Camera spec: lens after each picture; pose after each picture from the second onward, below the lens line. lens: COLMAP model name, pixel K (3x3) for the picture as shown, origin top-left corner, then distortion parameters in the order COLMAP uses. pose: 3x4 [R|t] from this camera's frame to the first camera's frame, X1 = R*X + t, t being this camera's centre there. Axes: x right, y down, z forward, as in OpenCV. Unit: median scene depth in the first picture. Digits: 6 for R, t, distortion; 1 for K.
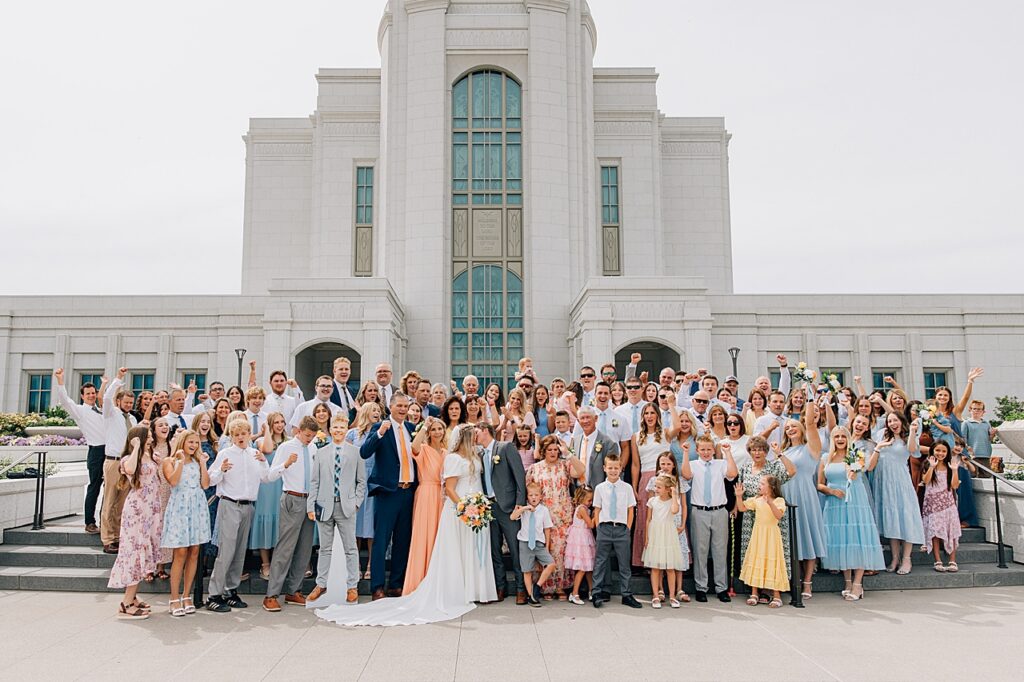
lens RADIAL K [[772.7, 0, 489.6], [0, 772.7, 341.4], [0, 0, 1]] dist [0.020318, -0.000034]
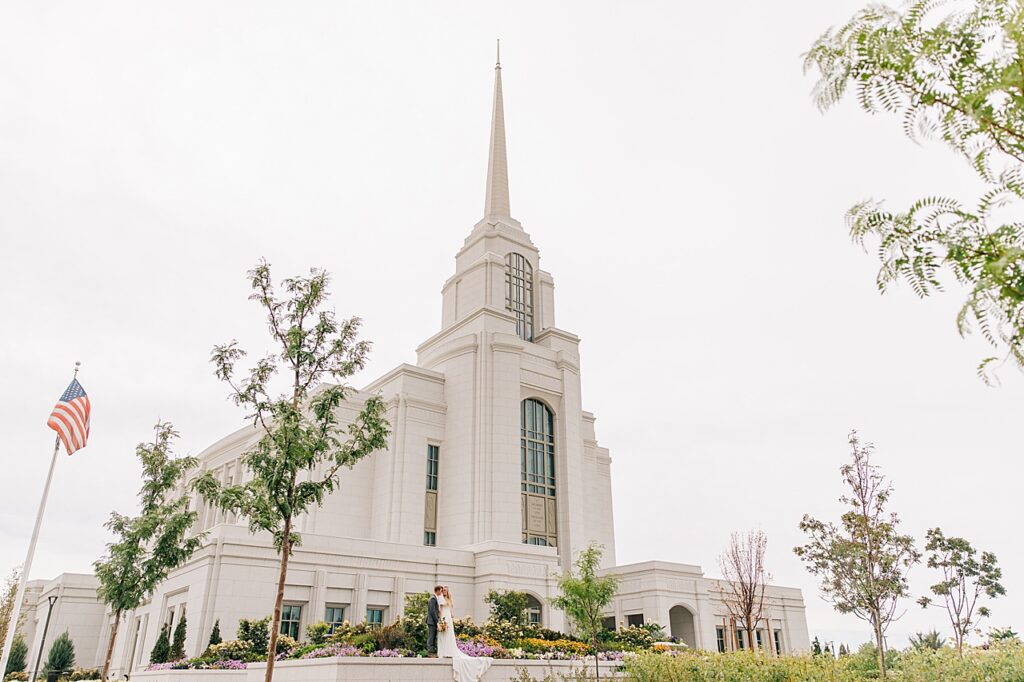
lens RADIAL K [[761.1, 0, 514.7], [0, 761.1, 344.7], [0, 0, 1]] dist [0.012687, 0.001754]
pose [[0.791449, 0.246714, 0.559232, -0.881444], [-0.067069, 0.944450, -0.321740, 0.017619], [-0.607544, 0.217134, 0.764031, -0.101905]]
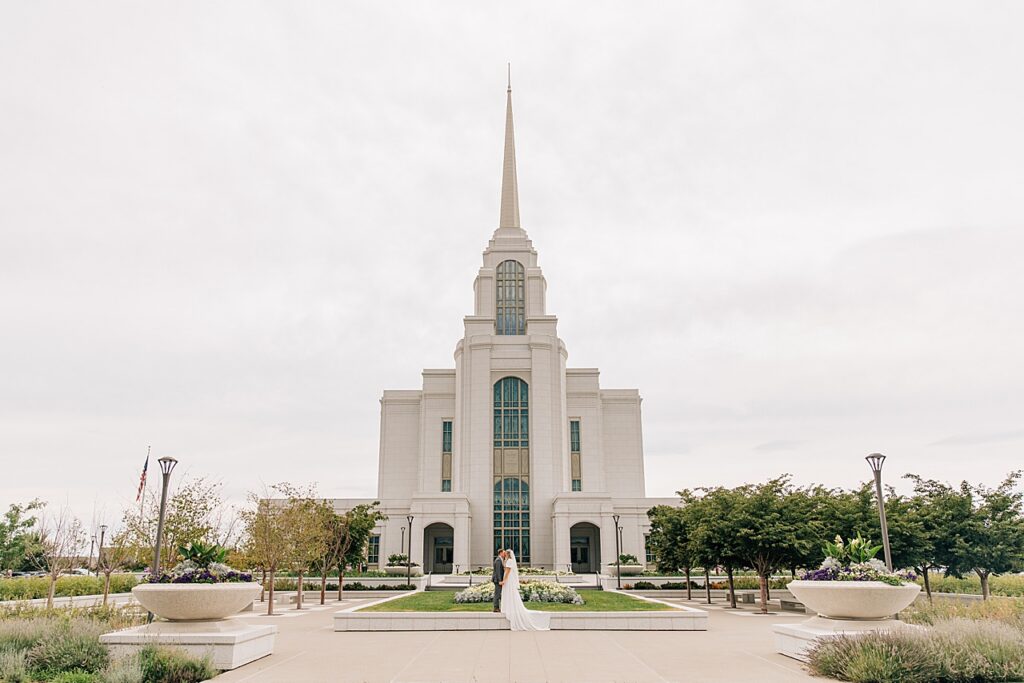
lens RADIAL K [[813.5, 0, 512.0], [0, 813.5, 341.5], [0, 0, 1]] dist [0.004256, -0.000669]
pose [[0.999987, -0.003561, -0.003713, 0.007614], [0.002984, 0.989394, -0.145227, -0.140393], [0.004191, 0.145214, 0.989391, -1.113831]]
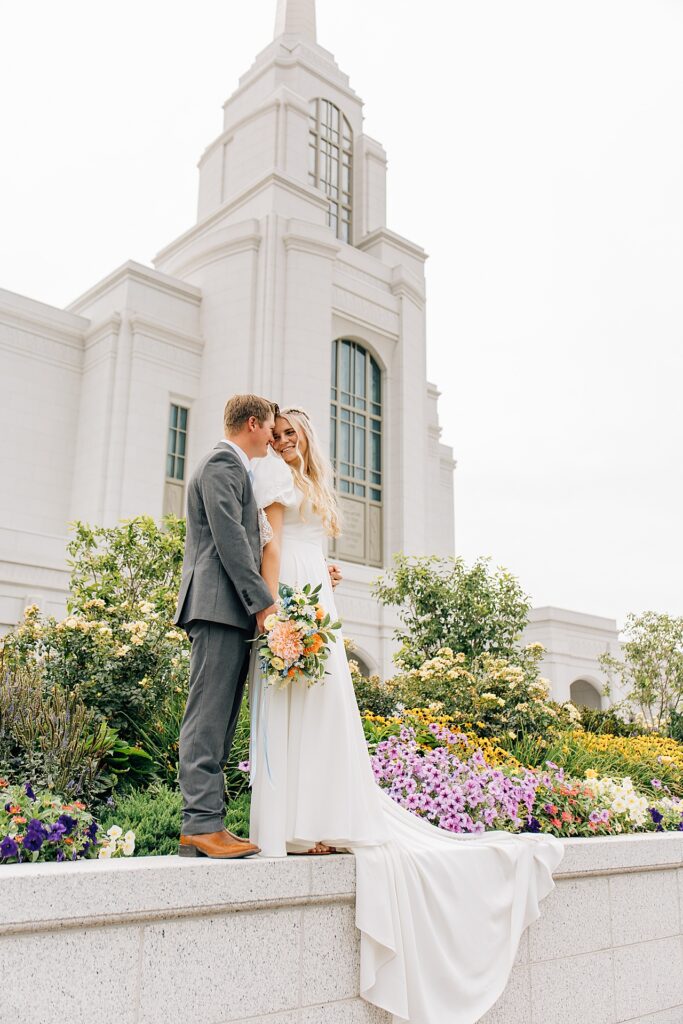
lens RADIAL K [[960.1, 0, 341.5], [0, 960.1, 512.0], [0, 0, 1]] dist [0.022852, 0.002233]
pose [[0.742495, 0.190533, 0.642183, -0.682134], [-0.092568, 0.978681, -0.183343, 0.035601], [-0.663425, 0.076686, 0.744303, 0.225250]]
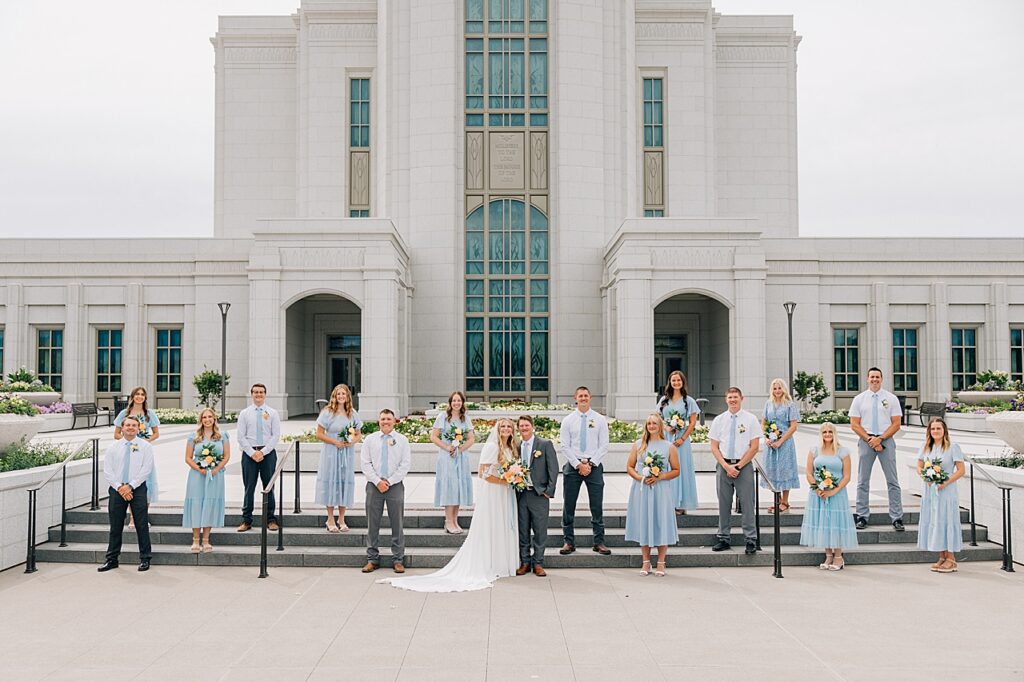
lens RADIAL K [[960.1, 0, 509.4], [0, 960.1, 351.0], [0, 0, 1]] dist [0.022852, 0.002233]
pose [[0.999997, 0.001084, 0.001963, -0.001832], [-0.001237, 0.996806, 0.079852, -0.016923], [-0.001870, -0.079854, 0.996805, -0.062670]]
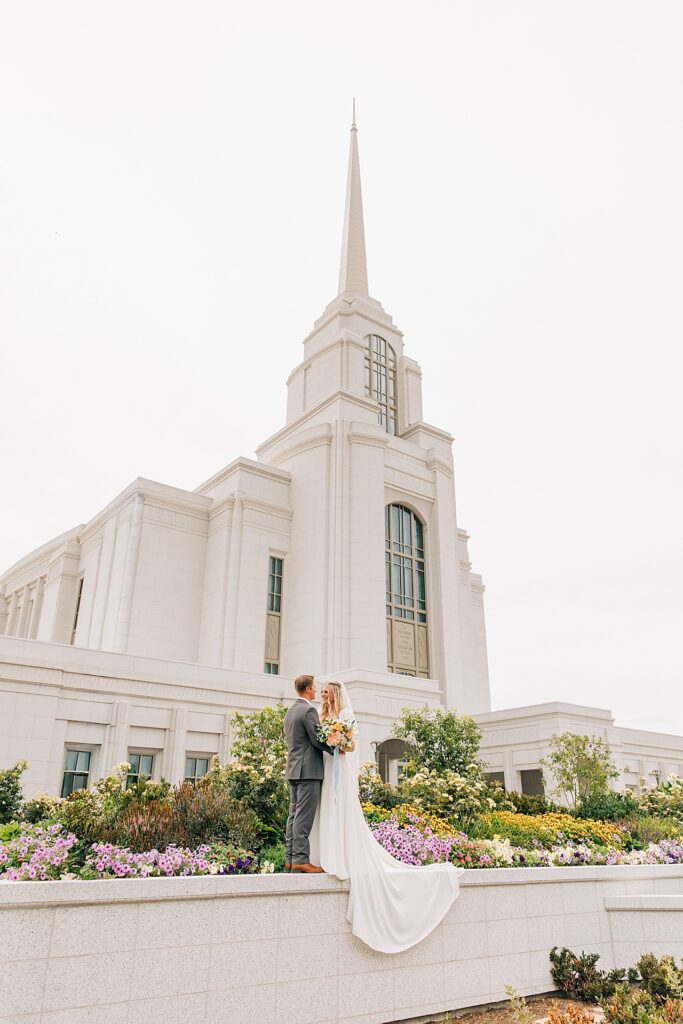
lens RADIAL K [[761.1, 0, 348.0], [0, 761.1, 510.9], [0, 0, 1]] dist [0.012687, 0.001754]
pose [[0.792696, 0.246899, 0.557382, -0.733081], [-0.077684, 0.947771, -0.309347, 0.026753], [-0.604647, 0.201918, 0.770474, 0.151073]]
